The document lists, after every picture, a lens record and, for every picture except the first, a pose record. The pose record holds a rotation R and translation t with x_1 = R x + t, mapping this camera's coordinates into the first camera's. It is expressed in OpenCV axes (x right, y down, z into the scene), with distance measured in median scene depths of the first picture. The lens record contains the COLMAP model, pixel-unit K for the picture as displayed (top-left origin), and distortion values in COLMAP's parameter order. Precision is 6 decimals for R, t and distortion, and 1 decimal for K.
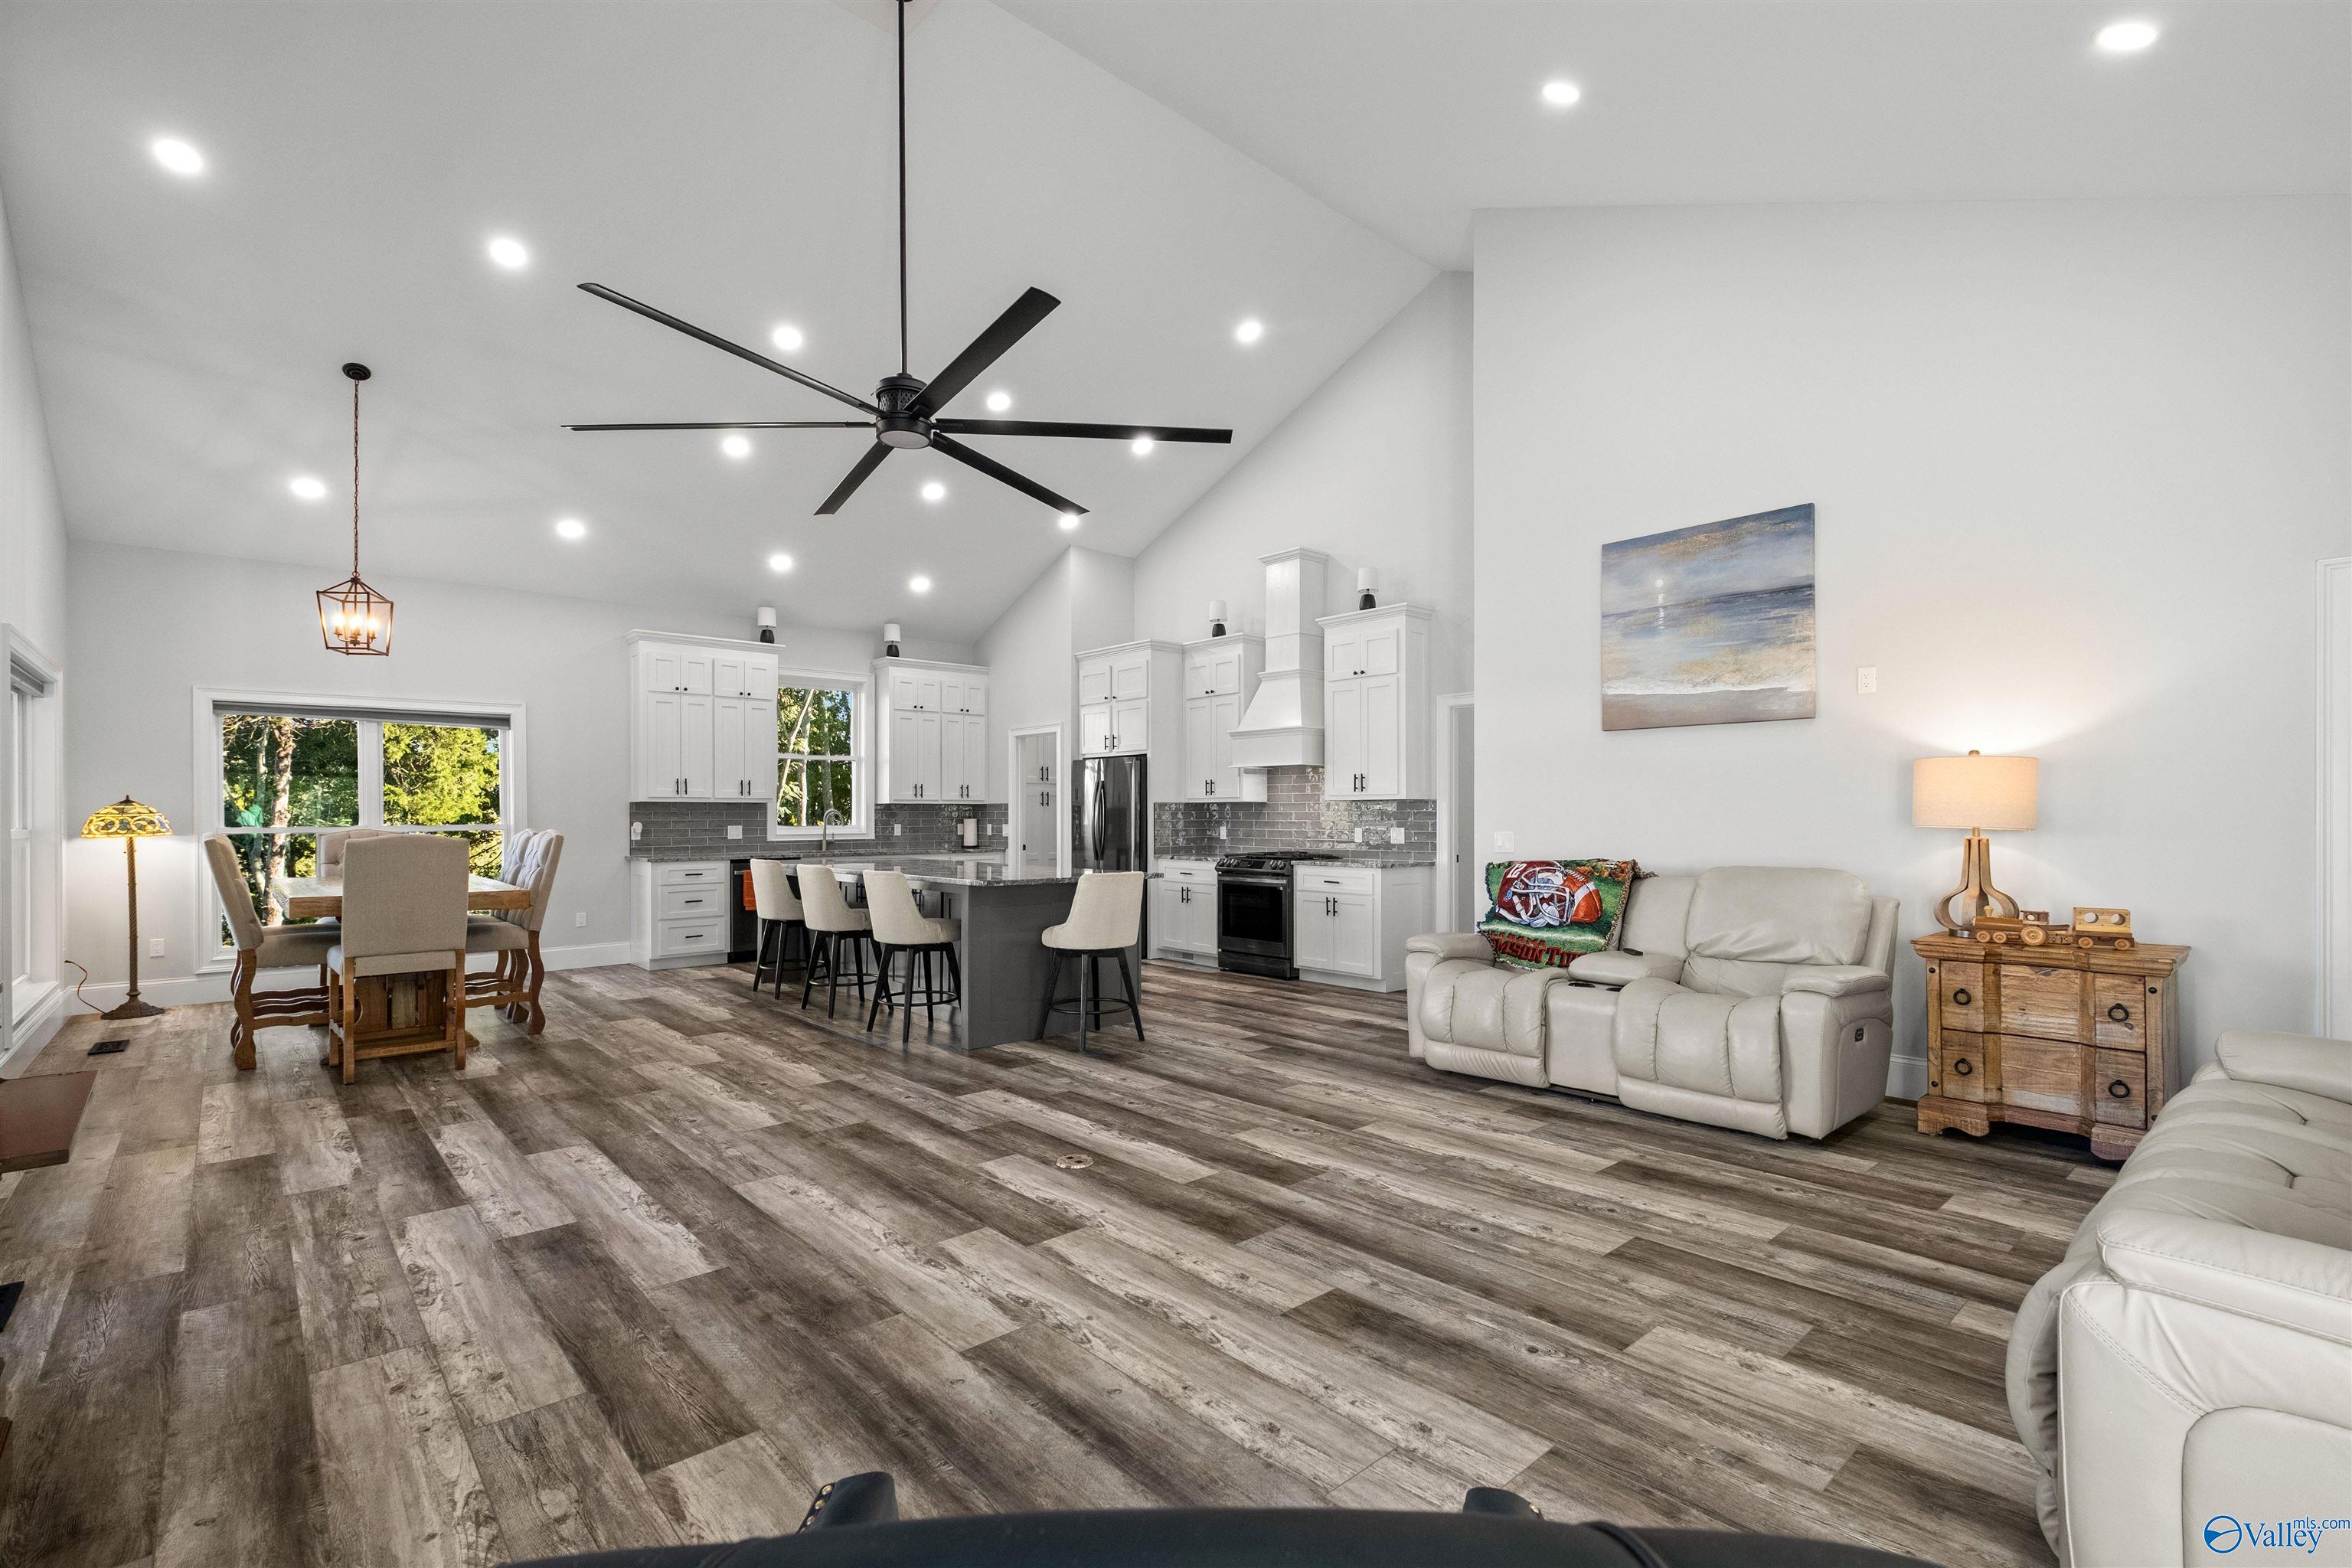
lens RADIAL K [[1047.3, 0, 1177.2], [0, 1047.3, 815.1], [0, 0, 1]] dist [-0.000989, -0.000073]
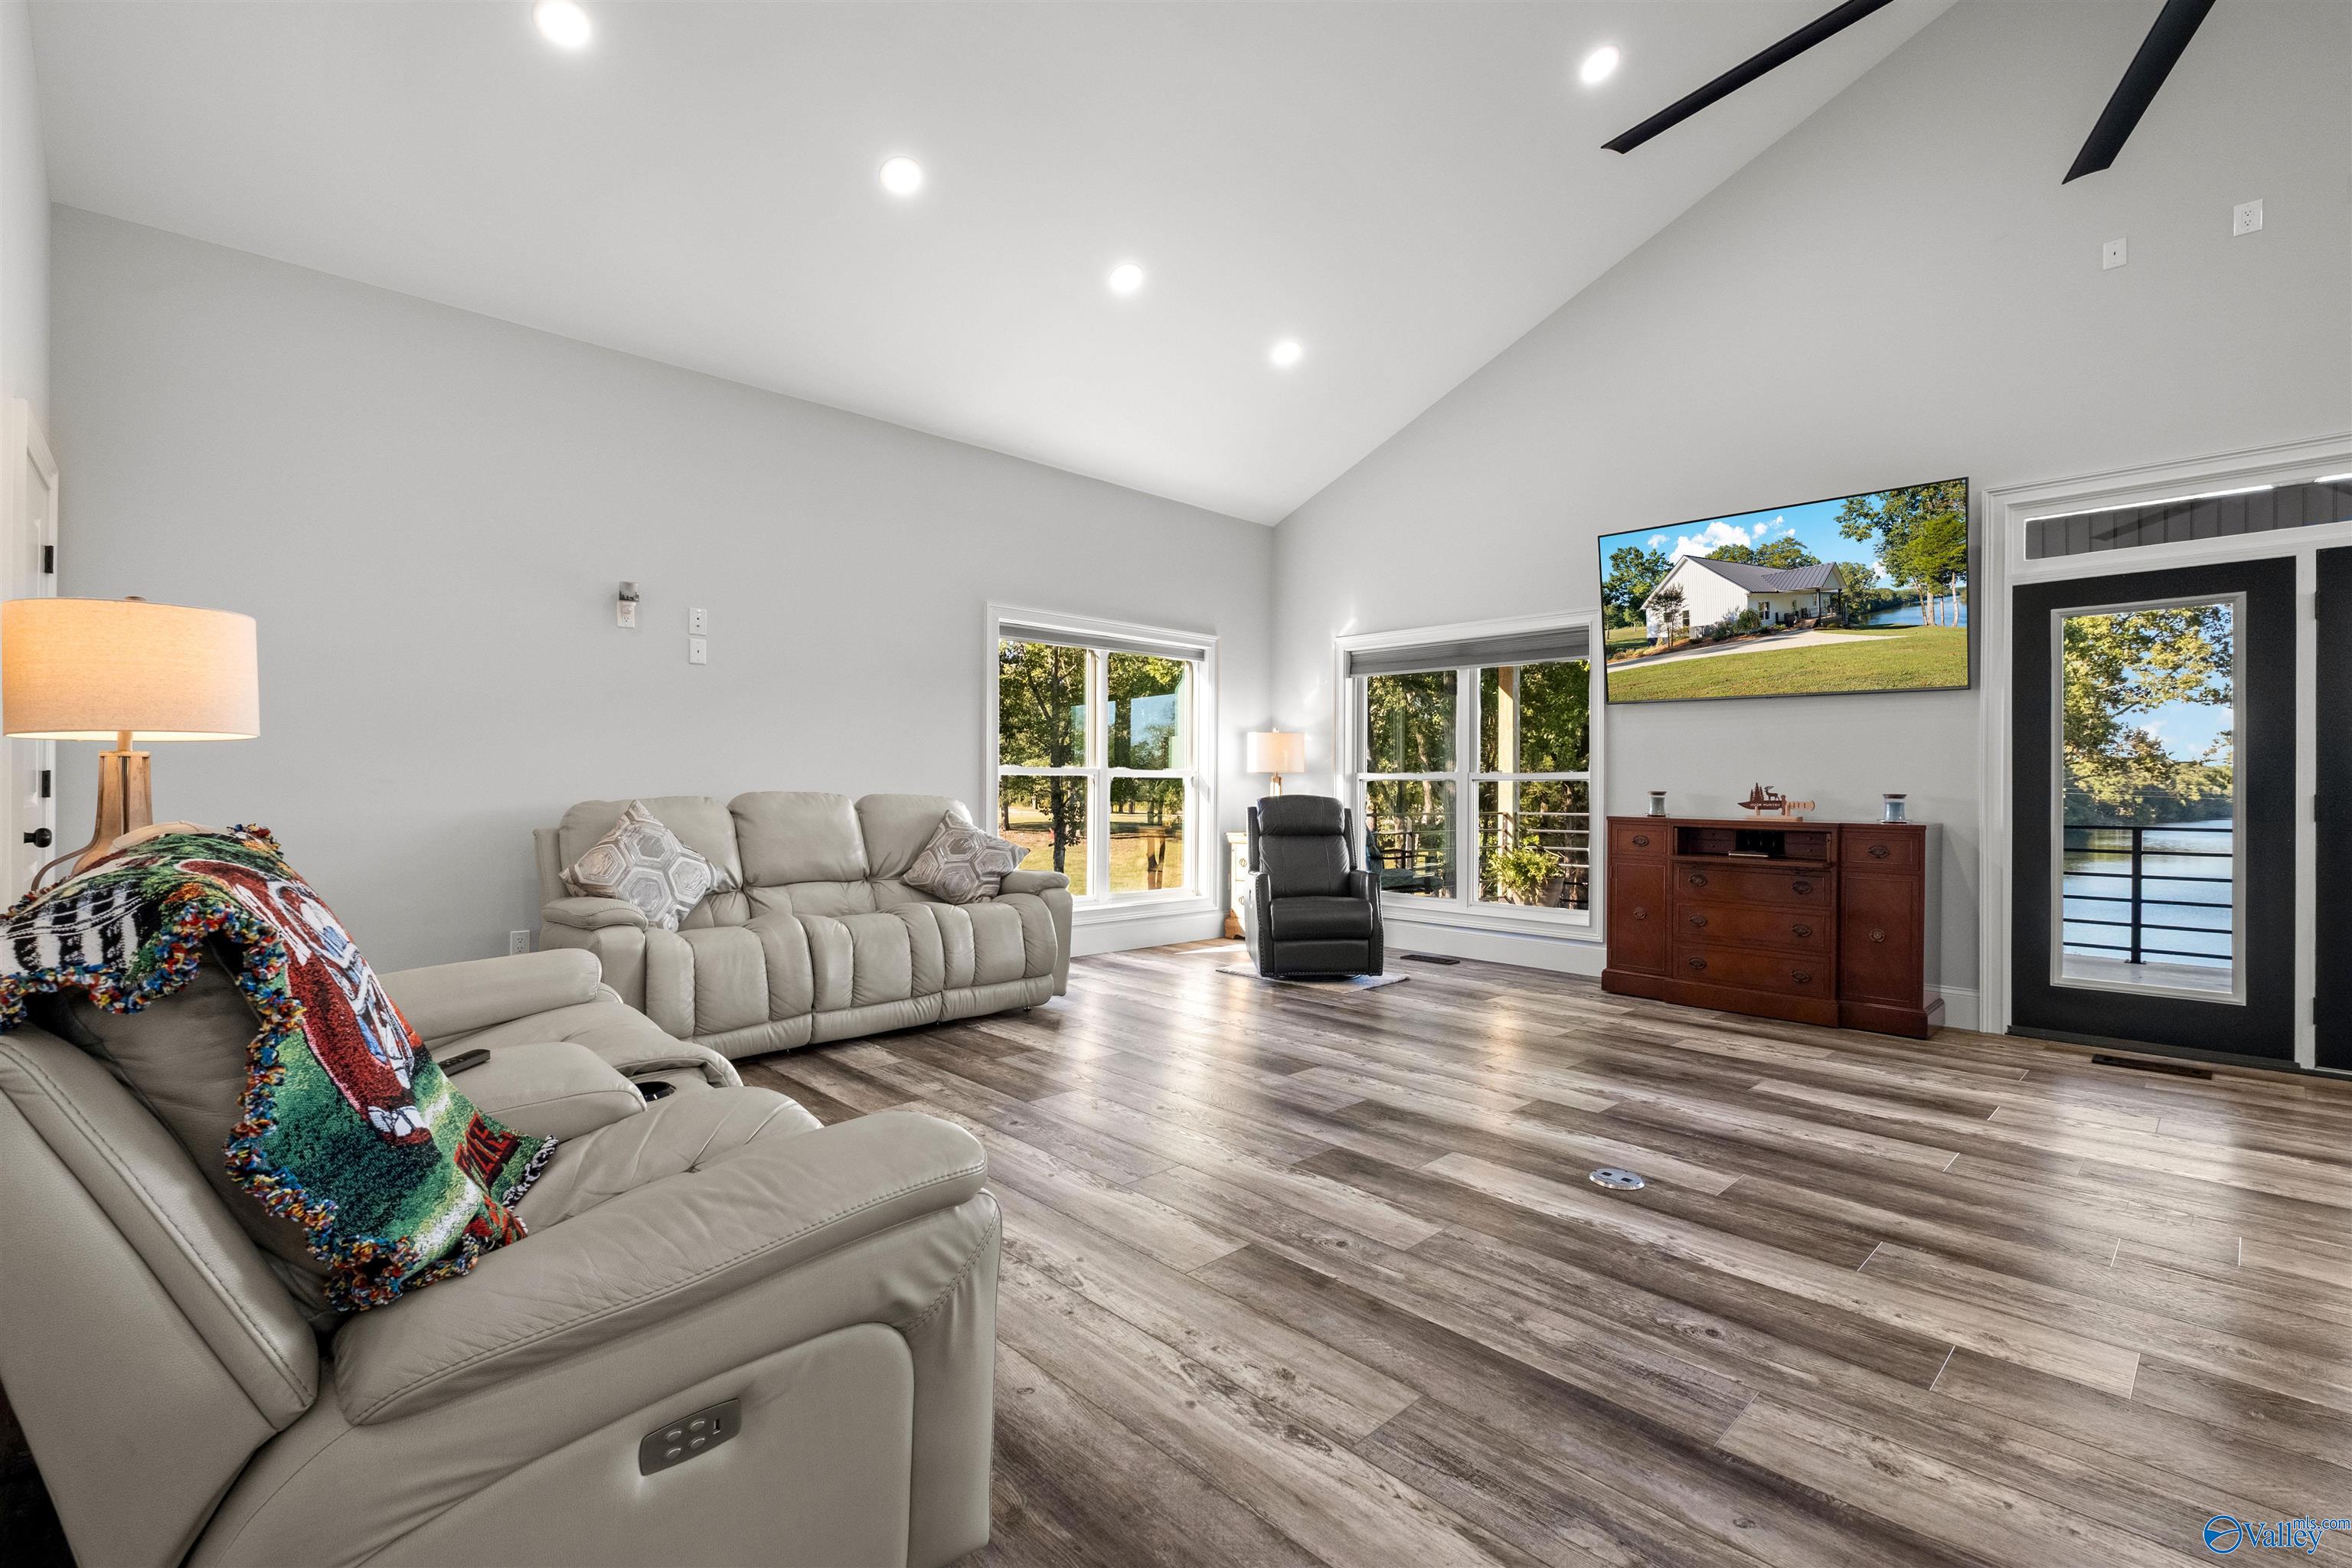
lens RADIAL K [[1035.3, 0, 1174.6], [0, 1035.3, 790.1], [0, 0, 1]] dist [-0.000929, -0.001199]
pose [[-0.999570, -0.003775, -0.029094, 0.111349], [-0.003955, 0.999973, 0.006119, 0.017656], [0.029070, 0.006232, -0.999558, 0.775616]]
